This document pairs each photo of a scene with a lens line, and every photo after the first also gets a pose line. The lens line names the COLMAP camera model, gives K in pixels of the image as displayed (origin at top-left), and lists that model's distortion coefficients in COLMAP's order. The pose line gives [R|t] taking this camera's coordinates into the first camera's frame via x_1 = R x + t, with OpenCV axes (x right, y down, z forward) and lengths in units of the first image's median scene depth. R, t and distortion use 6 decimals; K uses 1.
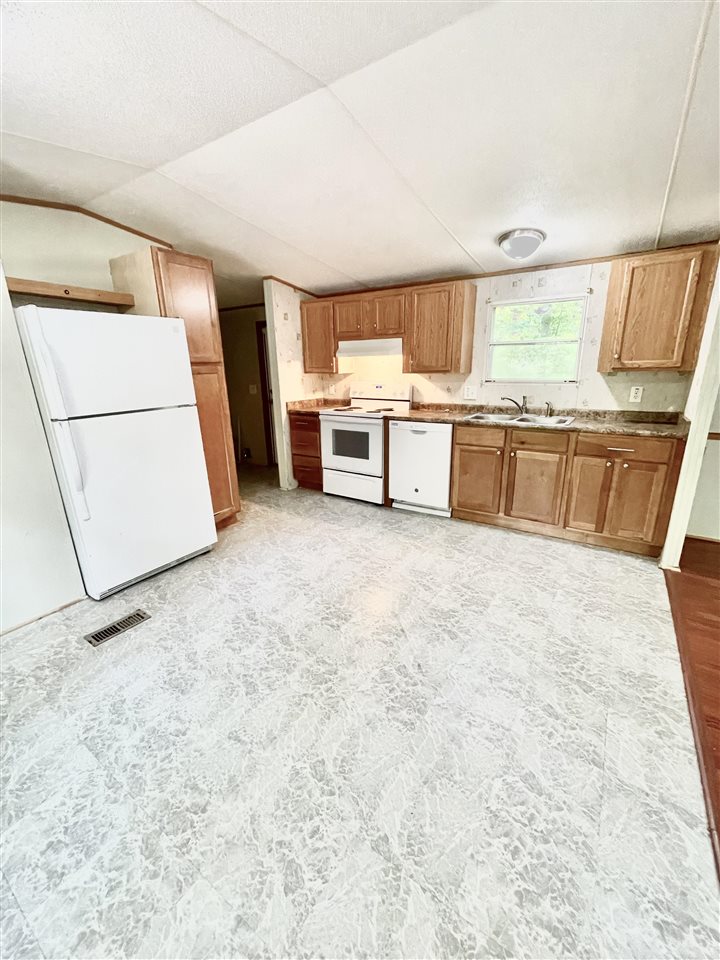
lens RADIAL K [[388.5, 0, 368.0], [0, 388.5, 480.7], [0, 0, 1]] dist [-0.002087, 0.000278]
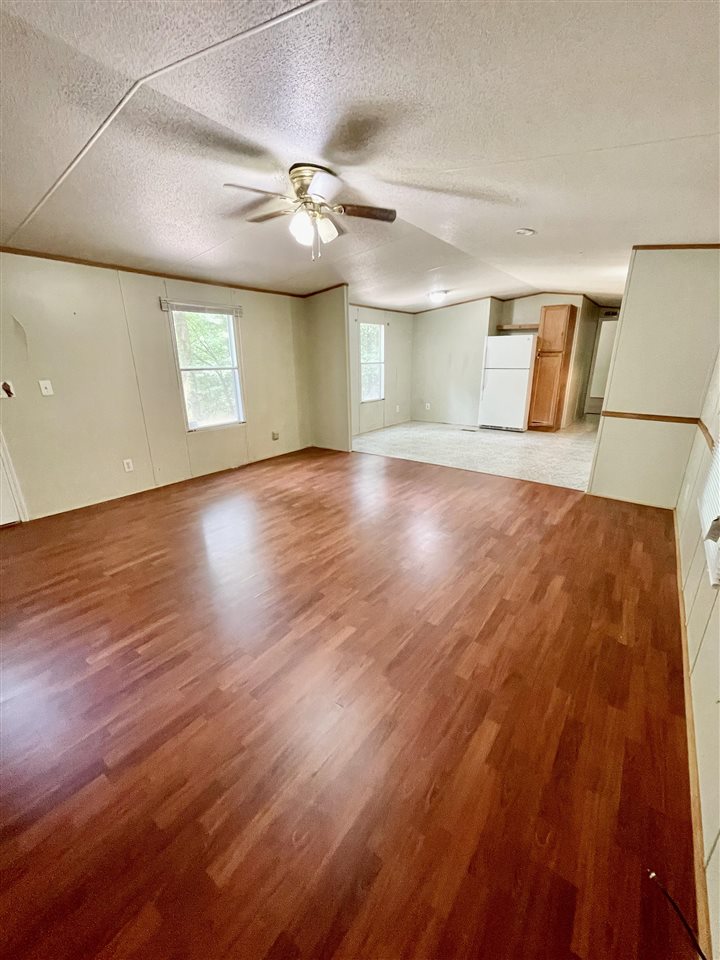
lens RADIAL K [[391.1, 0, 360.9], [0, 391.1, 476.1], [0, 0, 1]] dist [-0.001455, -0.000031]
pose [[-0.051664, 0.314696, -0.947785, 1.600433], [-0.281540, 0.905969, 0.316159, -0.045087], [0.958158, 0.283173, 0.041794, 0.048196]]
